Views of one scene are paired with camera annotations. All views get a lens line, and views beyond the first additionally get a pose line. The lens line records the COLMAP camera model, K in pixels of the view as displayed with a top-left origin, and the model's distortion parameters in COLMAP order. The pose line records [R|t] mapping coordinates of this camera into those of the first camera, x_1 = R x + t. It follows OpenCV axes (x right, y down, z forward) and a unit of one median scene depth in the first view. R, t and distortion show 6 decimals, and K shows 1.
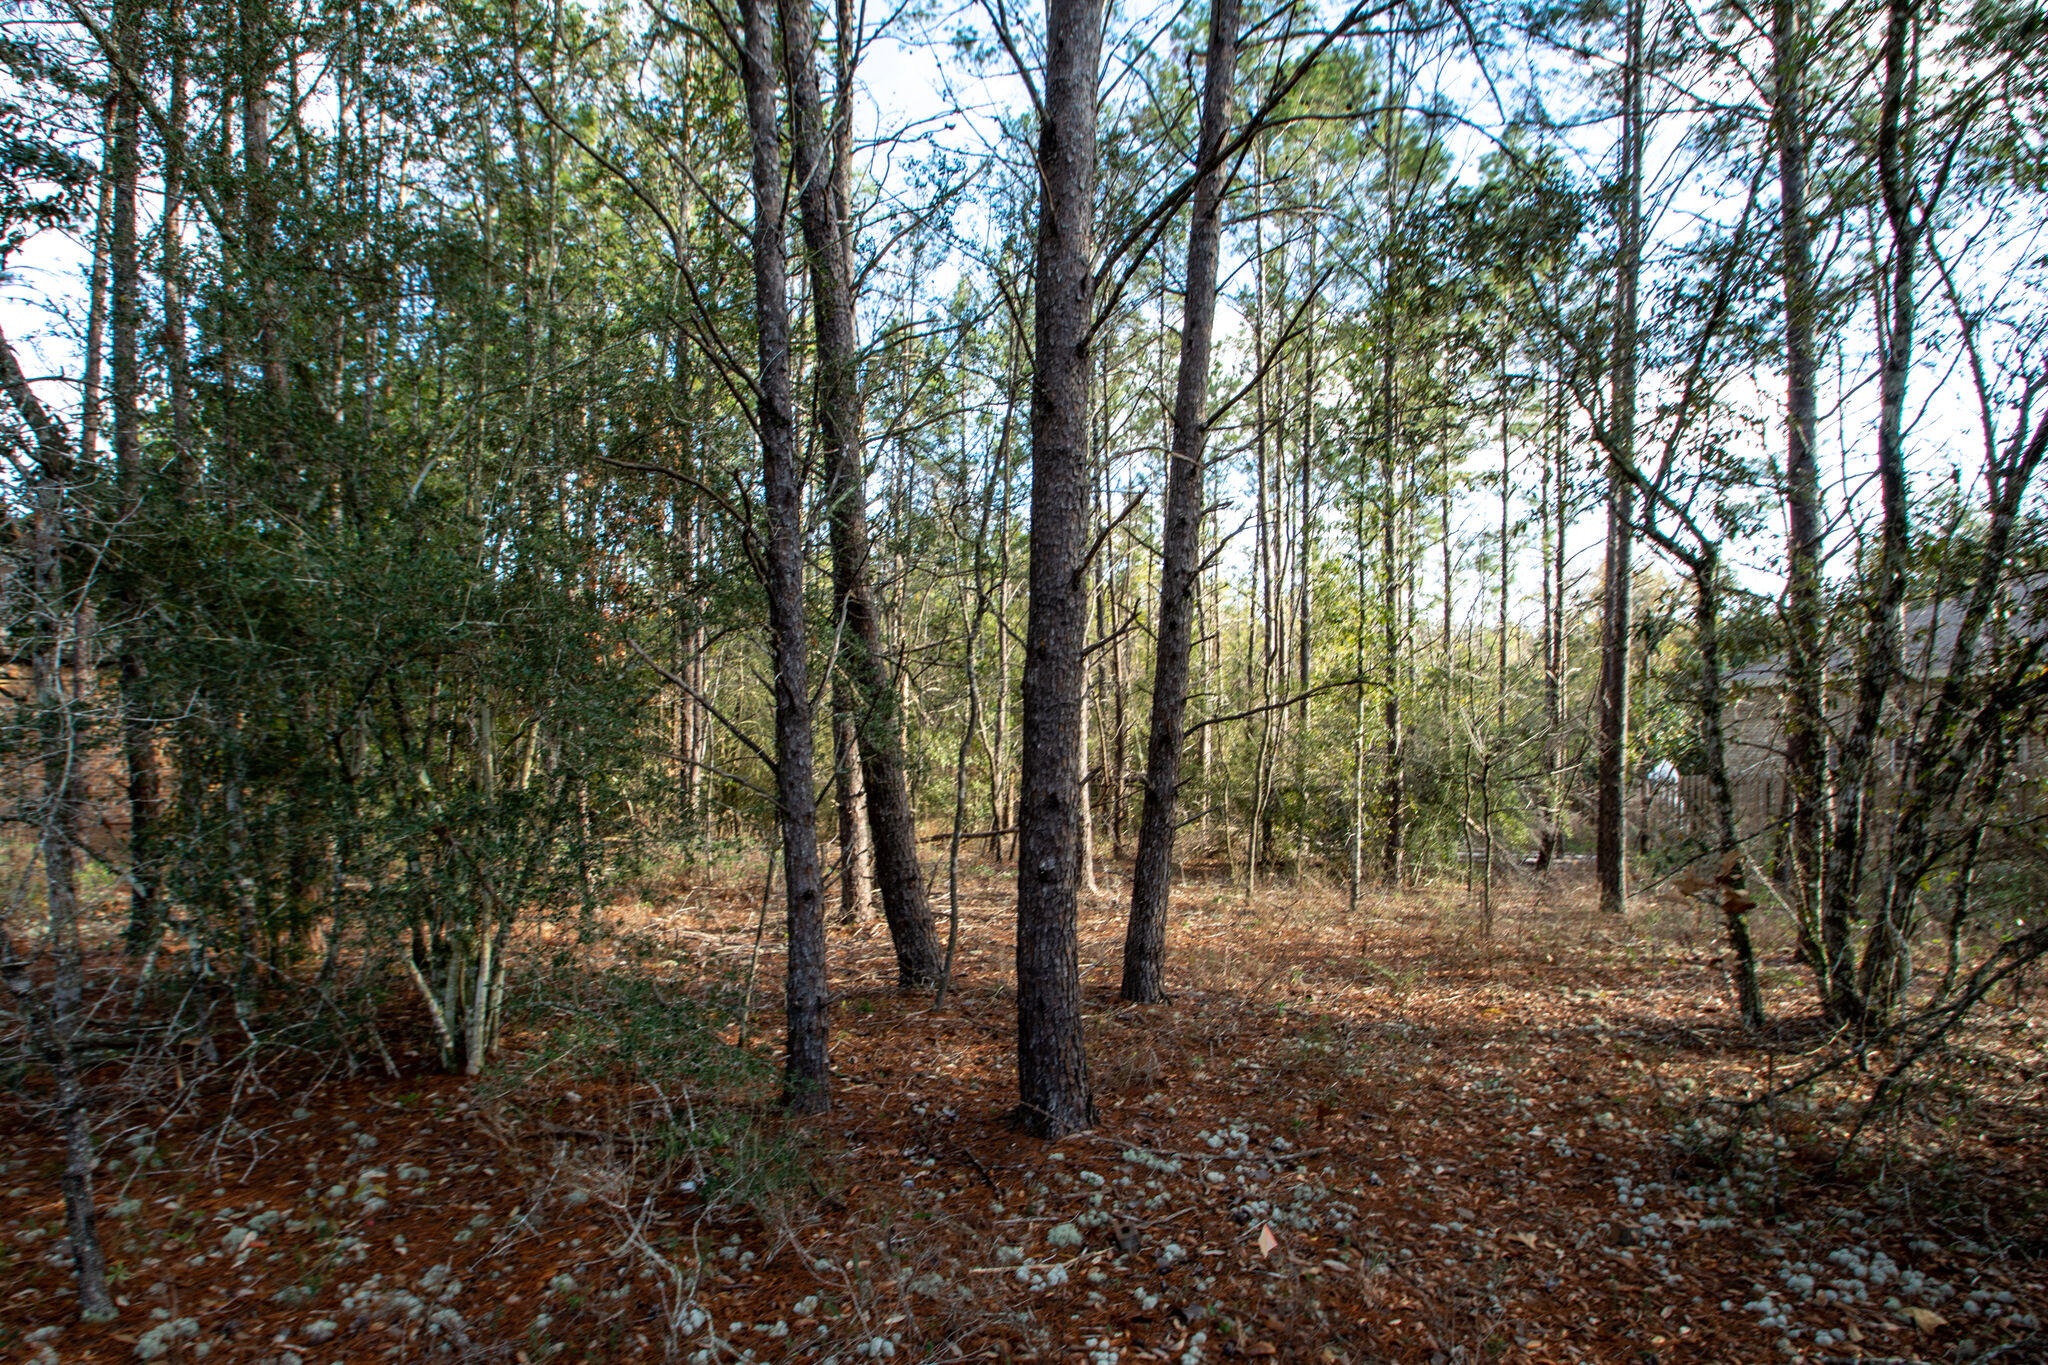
lens RADIAL K [[1113.5, 0, 1023.3], [0, 1113.5, 682.5], [0, 0, 1]] dist [-0.005998, -0.005077]
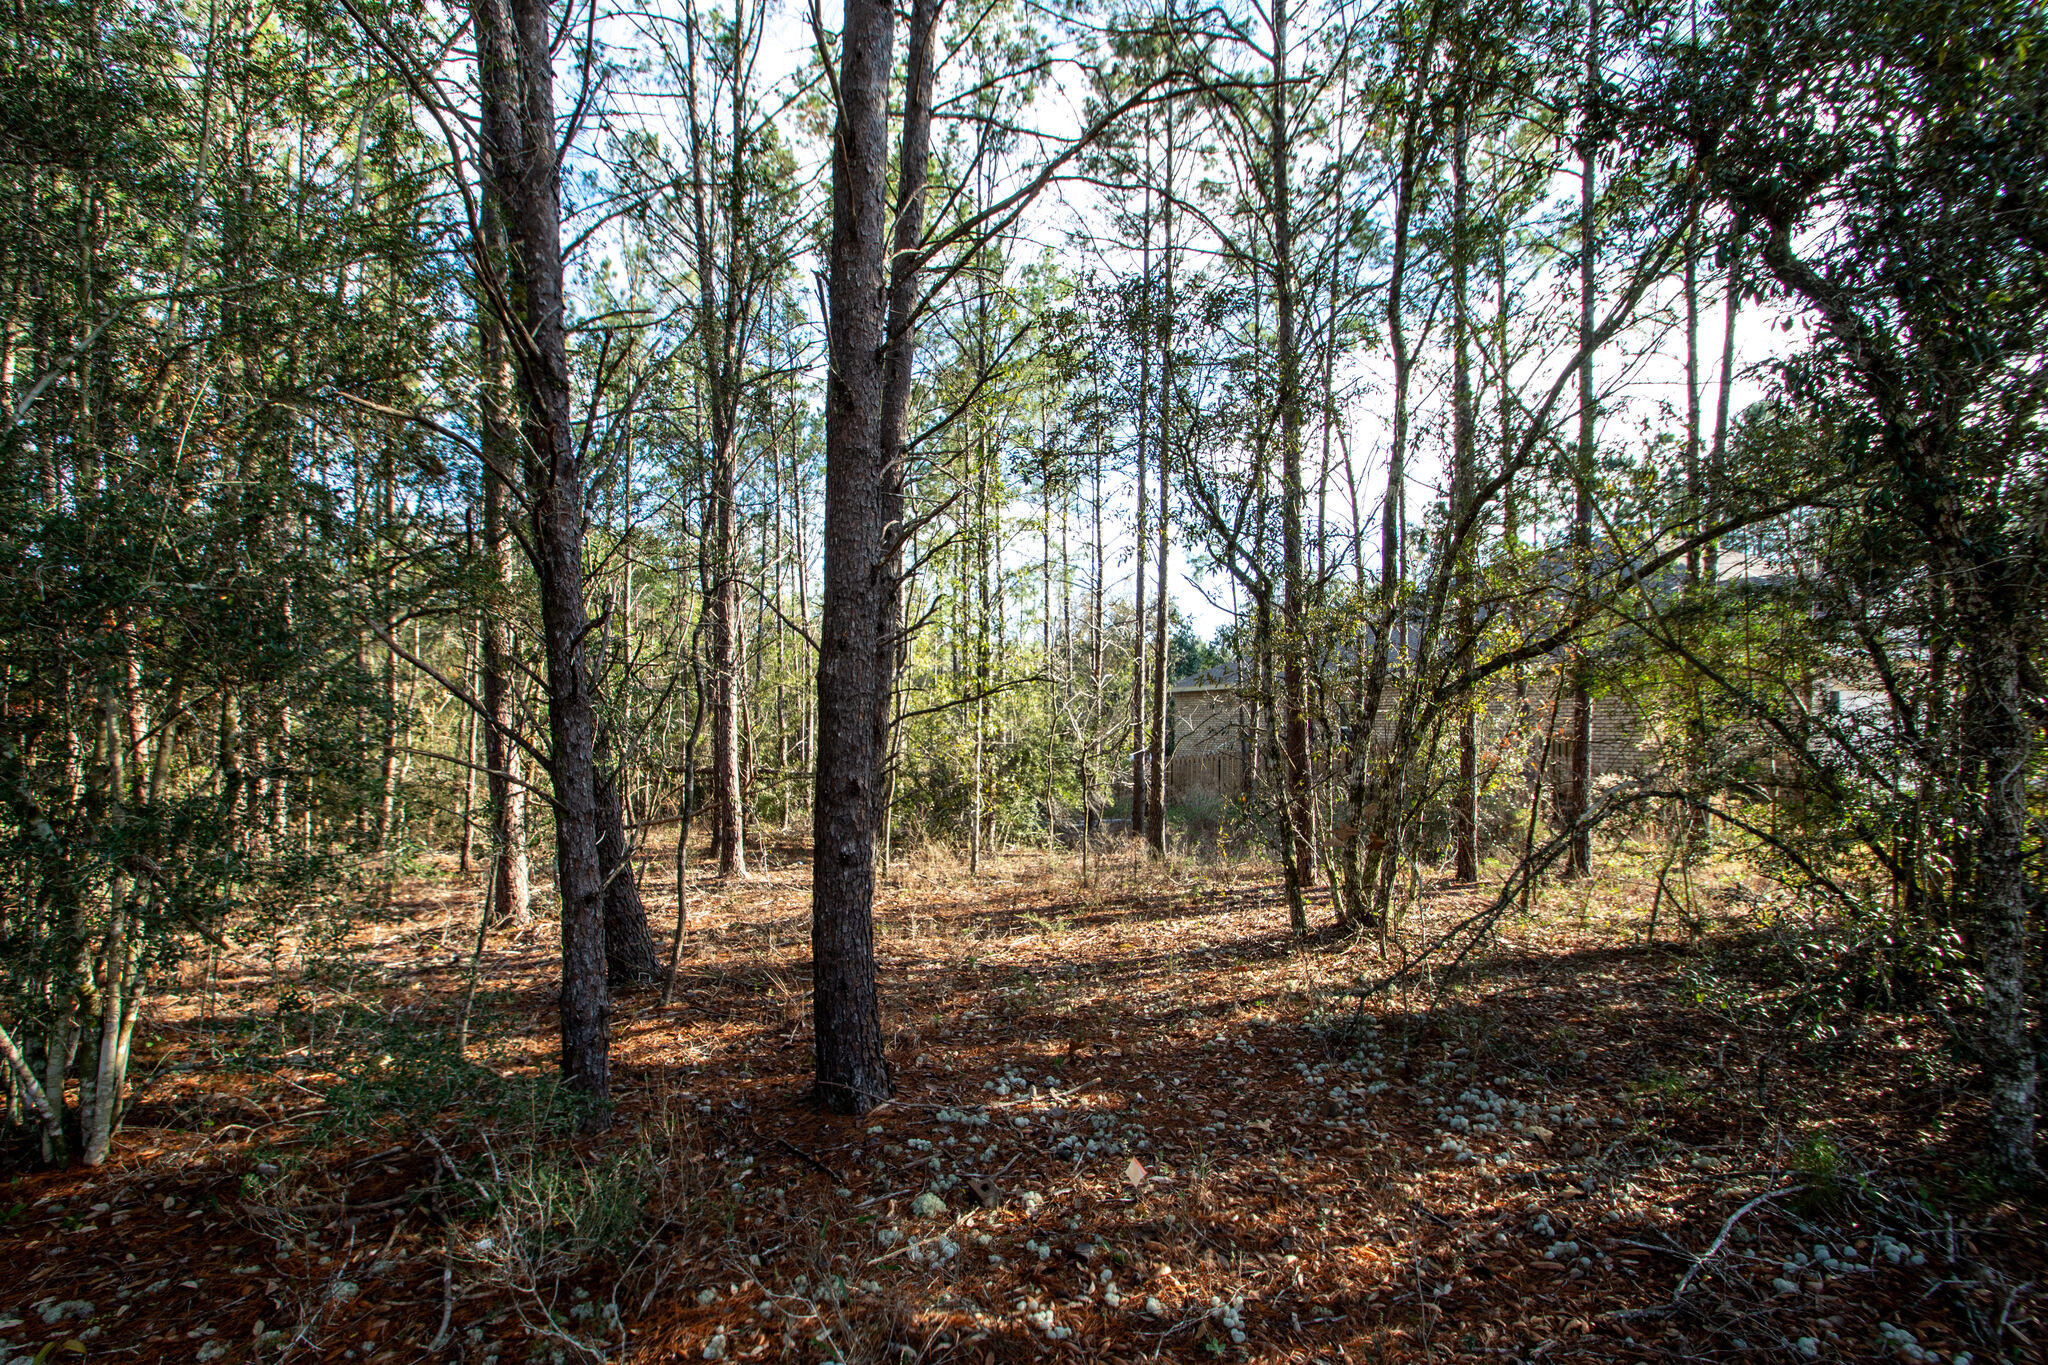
lens RADIAL K [[954.3, 0, 1024.5], [0, 954.3, 684.8], [0, 0, 1]] dist [-0.002958, -0.001370]
pose [[0.909373, 0.005513, 0.415945, -0.199743], [-0.004728, 0.999985, -0.002916, 0.013296], [-0.415955, 0.000685, 0.909385, 0.125668]]
